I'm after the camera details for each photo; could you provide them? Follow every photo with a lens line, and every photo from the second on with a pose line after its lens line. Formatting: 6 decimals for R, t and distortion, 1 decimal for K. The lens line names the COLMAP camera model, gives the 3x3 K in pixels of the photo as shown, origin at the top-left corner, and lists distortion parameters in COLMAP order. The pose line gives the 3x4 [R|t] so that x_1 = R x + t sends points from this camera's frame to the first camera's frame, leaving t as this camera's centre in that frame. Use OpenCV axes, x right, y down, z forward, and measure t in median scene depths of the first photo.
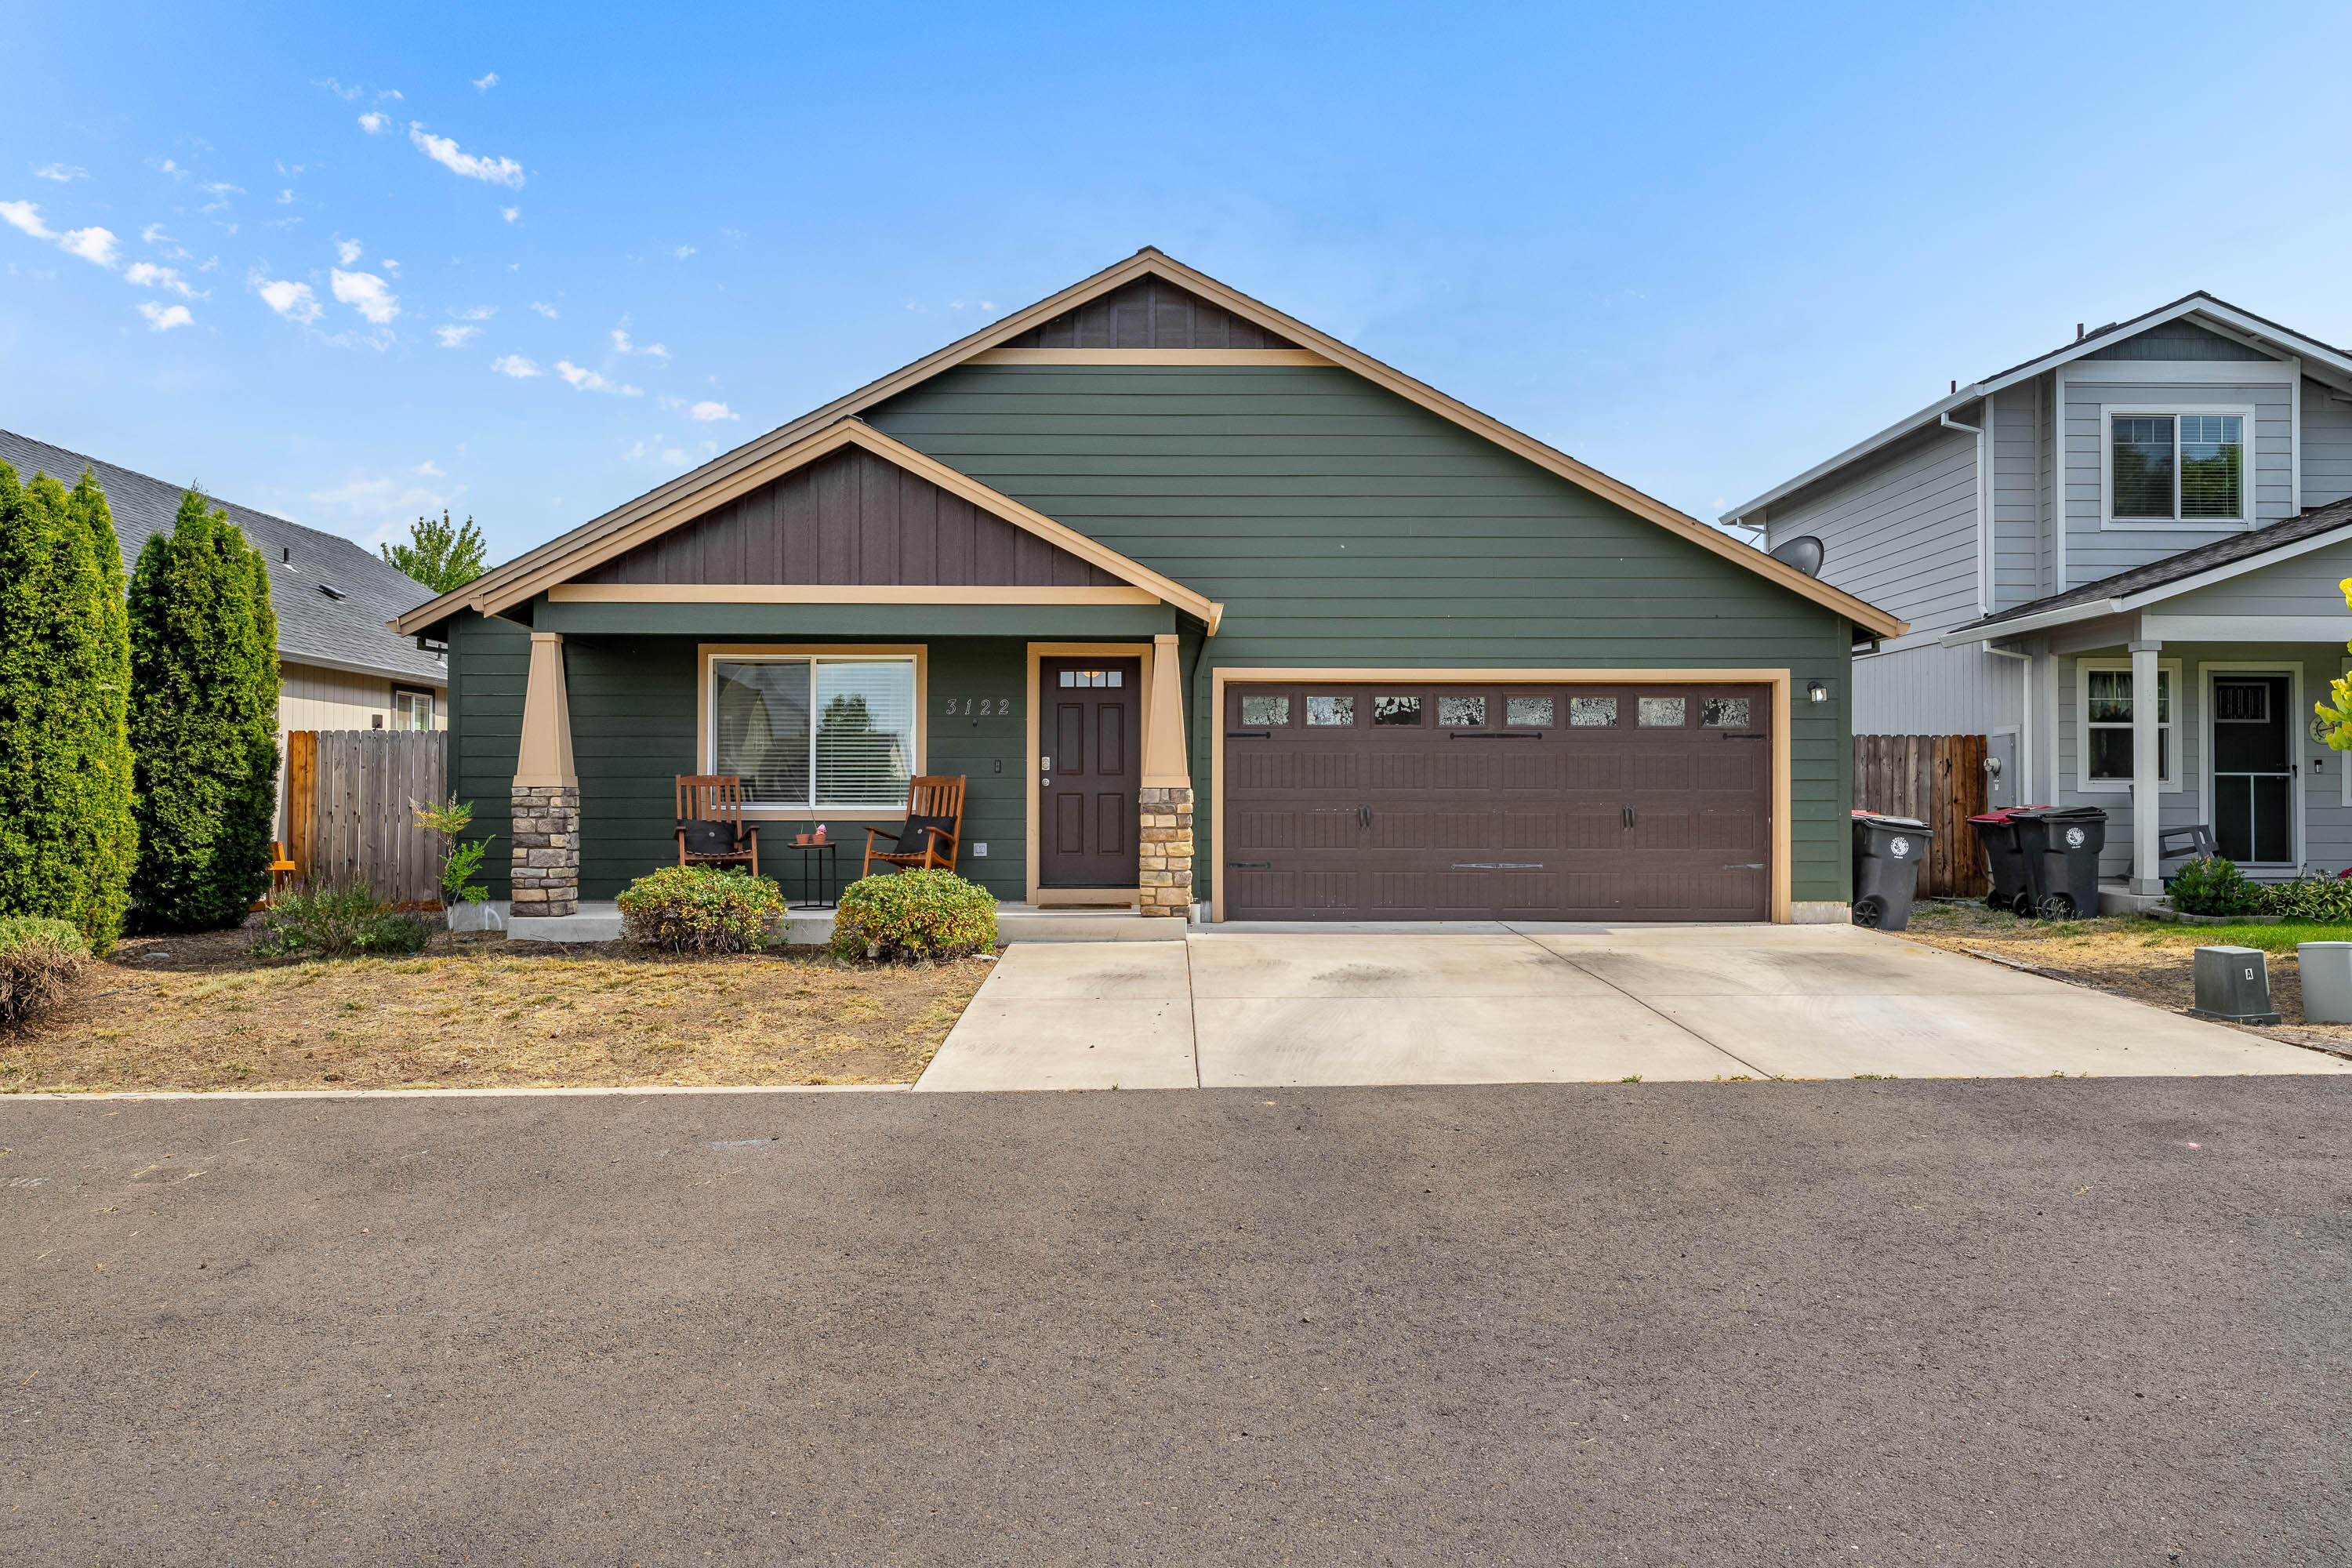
lens RADIAL K [[1542.4, 0, 1178.6], [0, 1542.4, 792.2], [0, 0, 1]] dist [-0.001828, 0.000316]
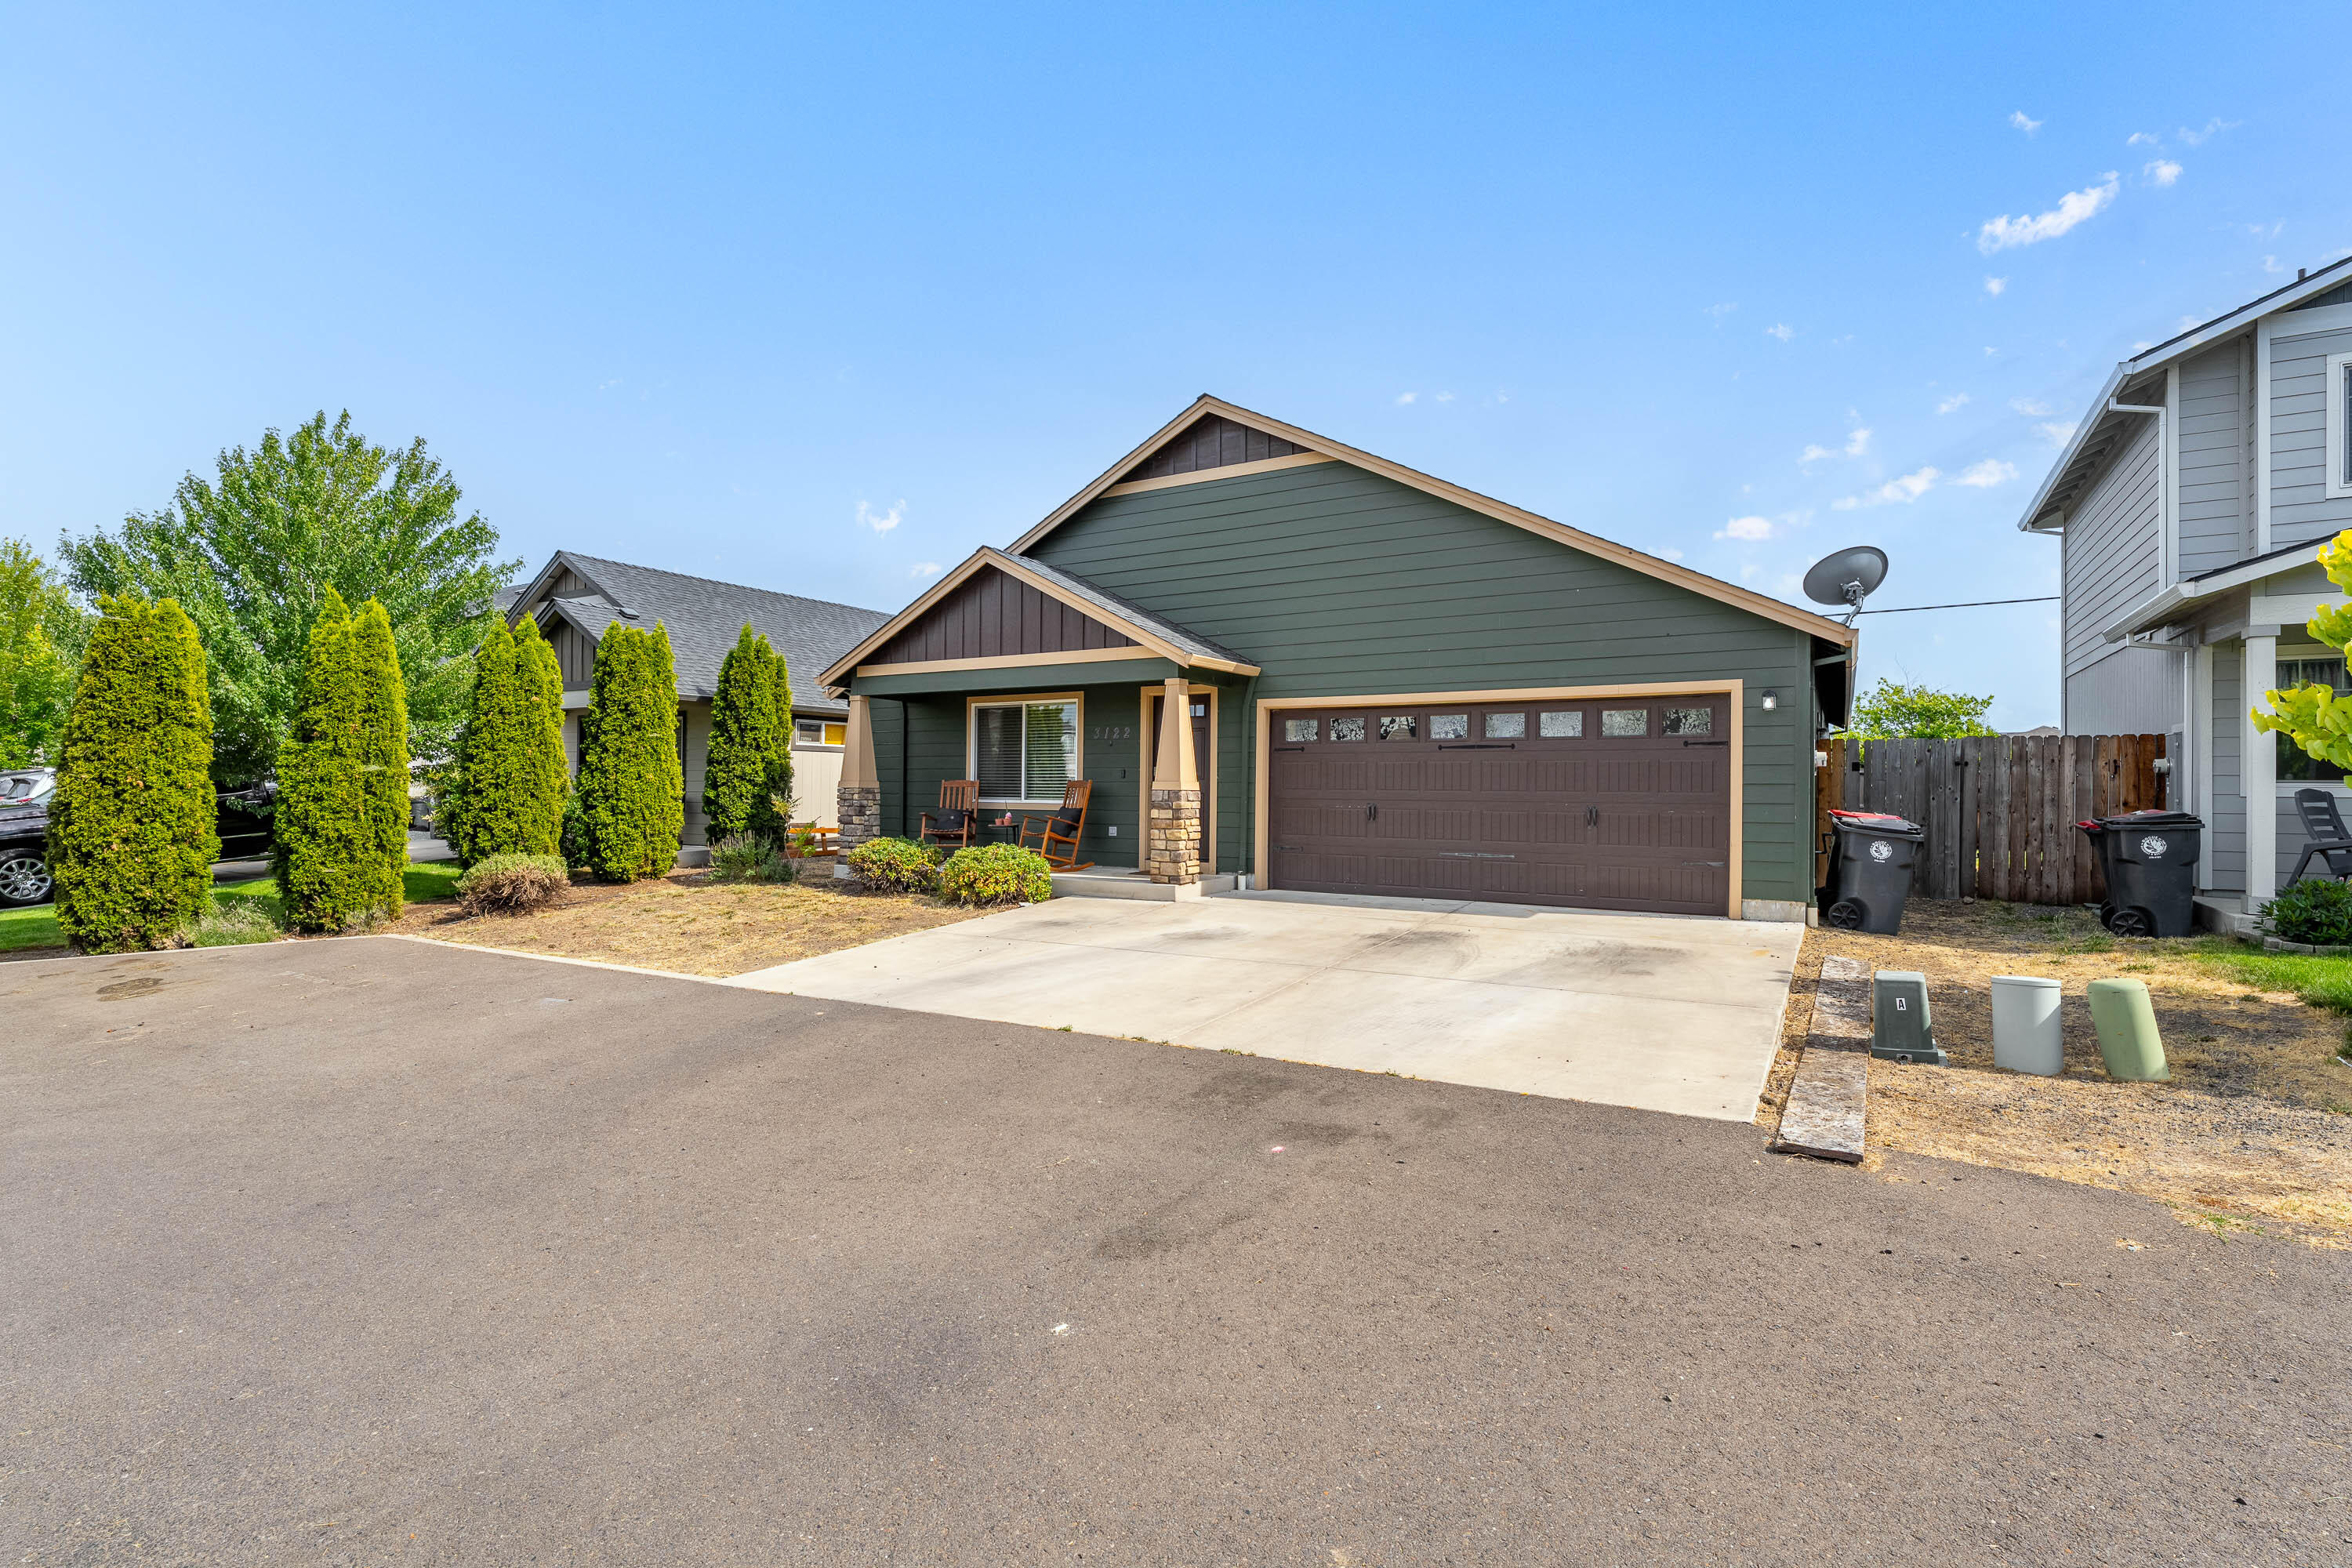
lens RADIAL K [[1086.7, 0, 1172.7], [0, 1086.7, 783.9], [0, 0, 1]] dist [-0.002437, 0.000121]
pose [[0.851469, 0.001175, -0.524403, 0.453924], [-0.001814, 0.999998, -0.000704, -0.006772], [0.524402, 0.001551, 0.851470, 0.159911]]
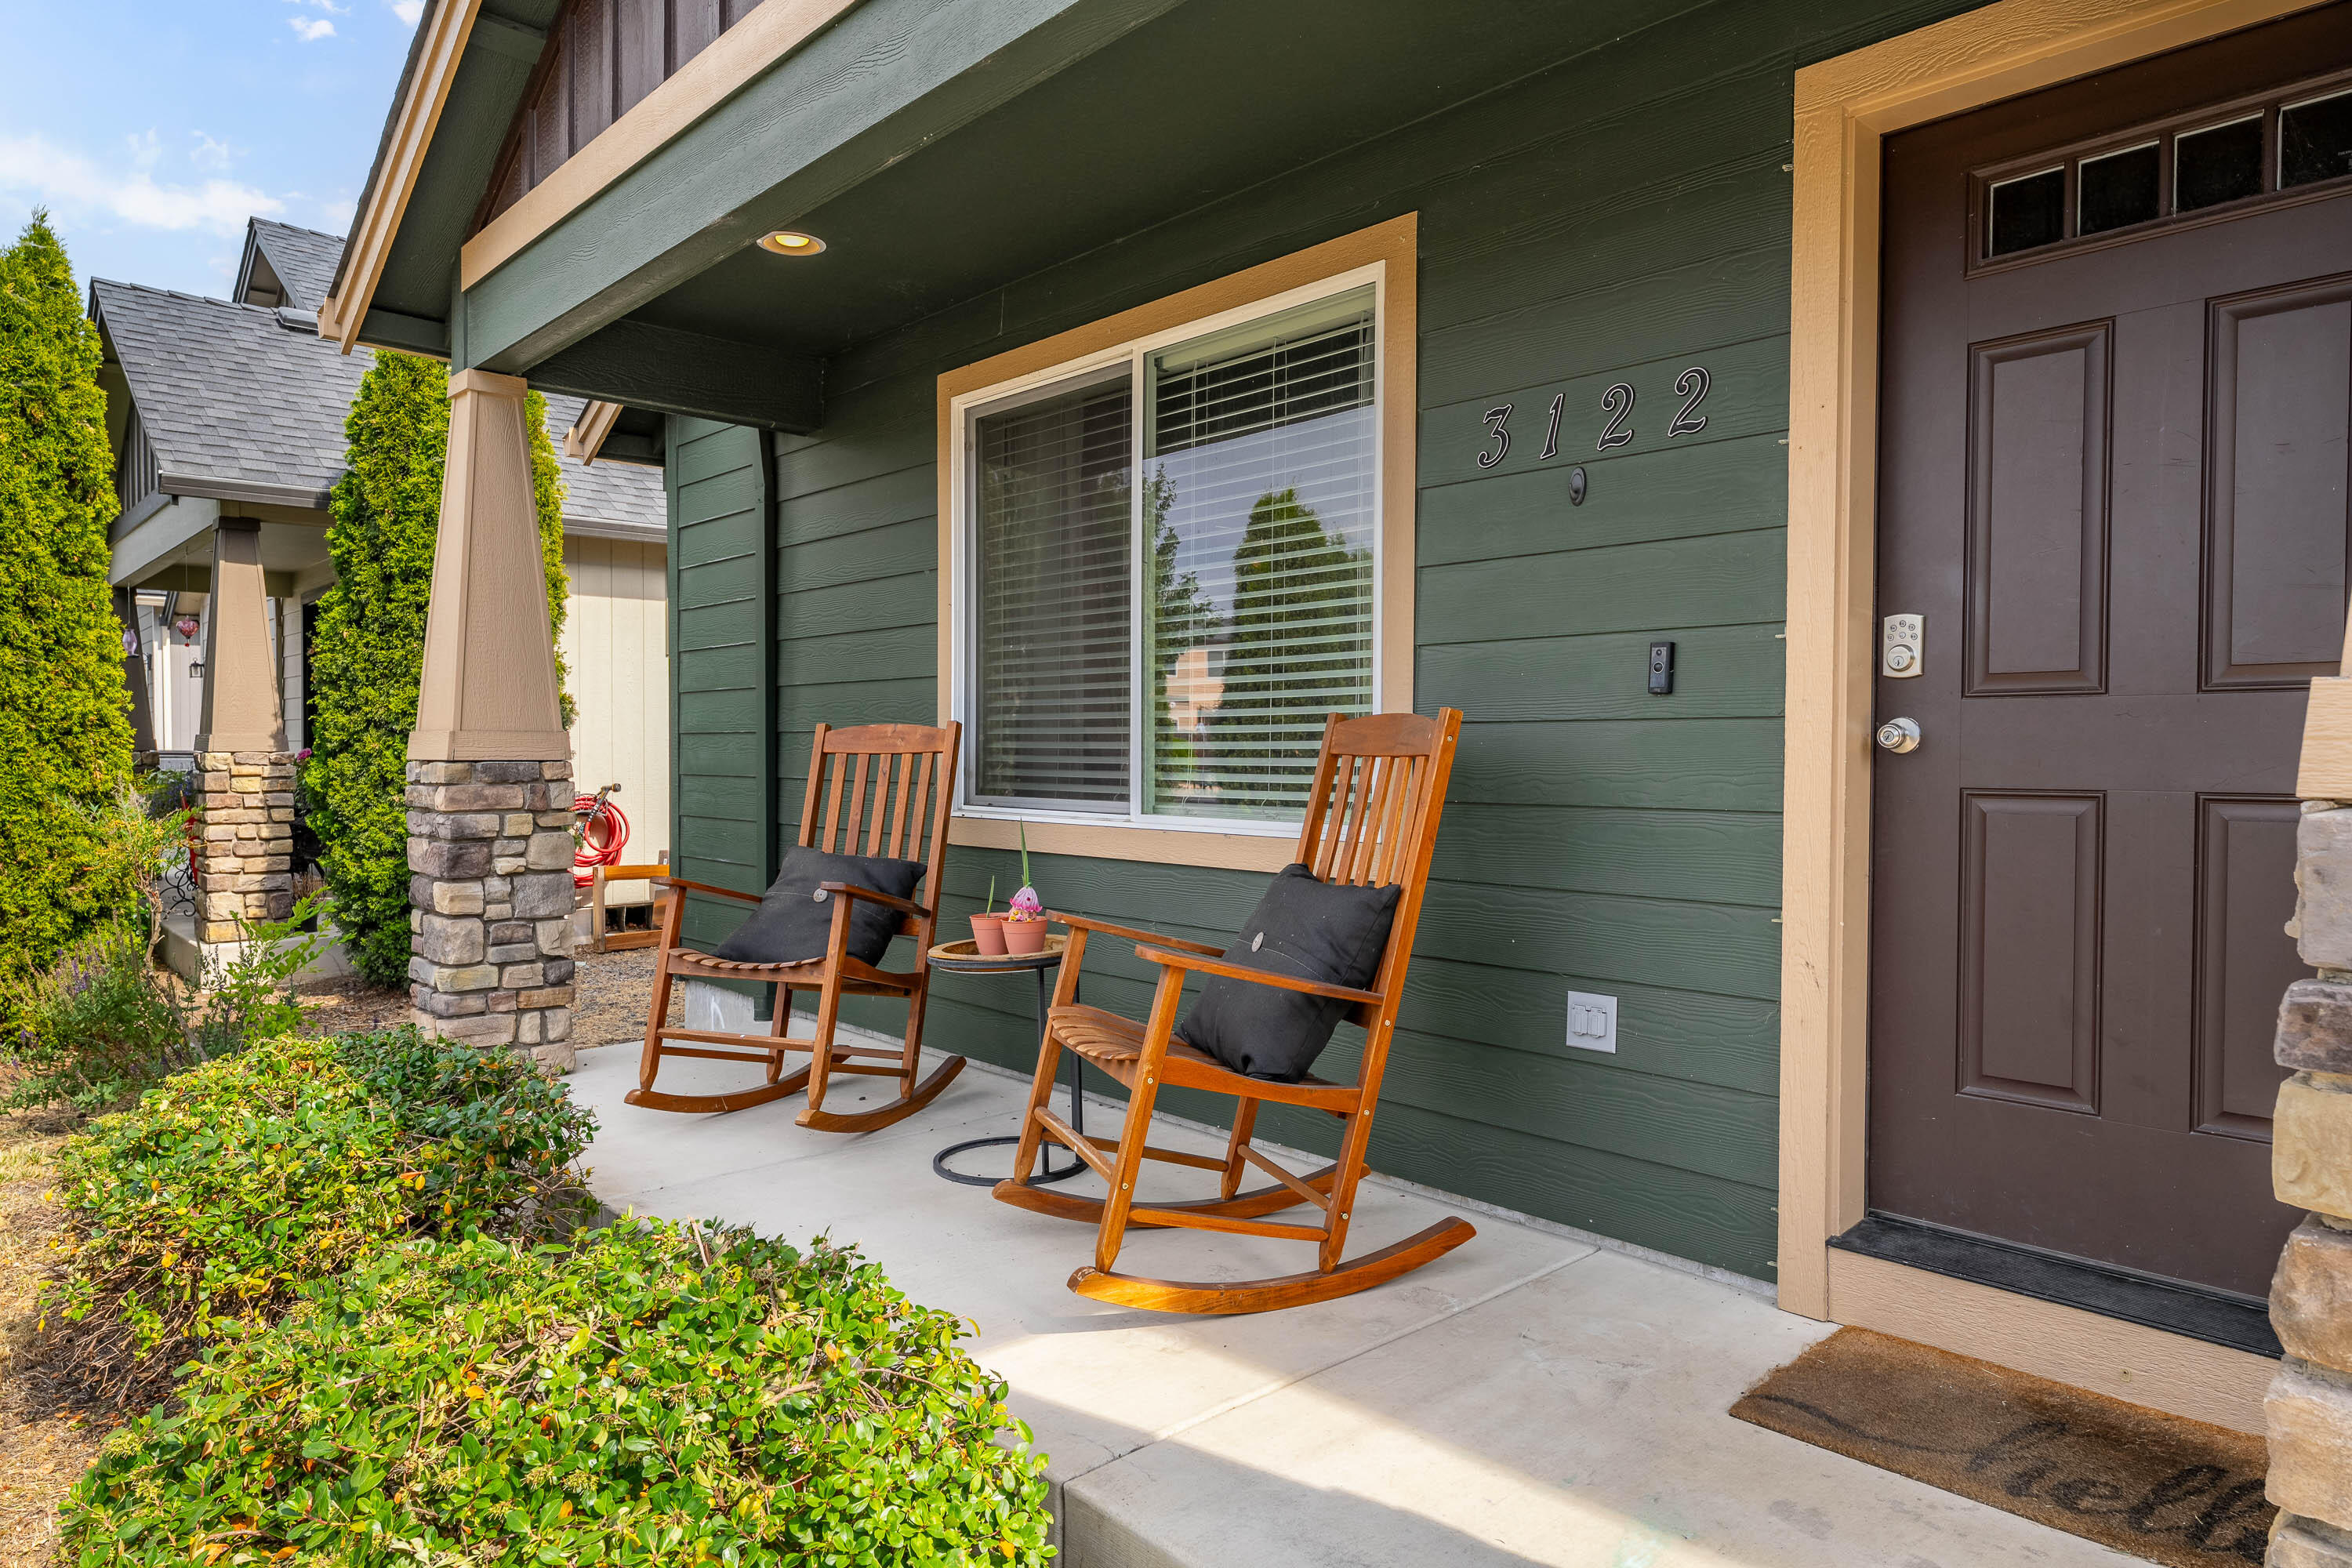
lens RADIAL K [[1488.9, 0, 1180.7], [0, 1488.9, 782.1], [0, 0, 1]] dist [-0.001121, 0.000060]
pose [[0.665573, 0.014563, -0.746191, -0.000875], [0.009297, 0.999570, 0.027802, -0.006582], [0.746275, -0.025442, 0.665151, 0.800450]]
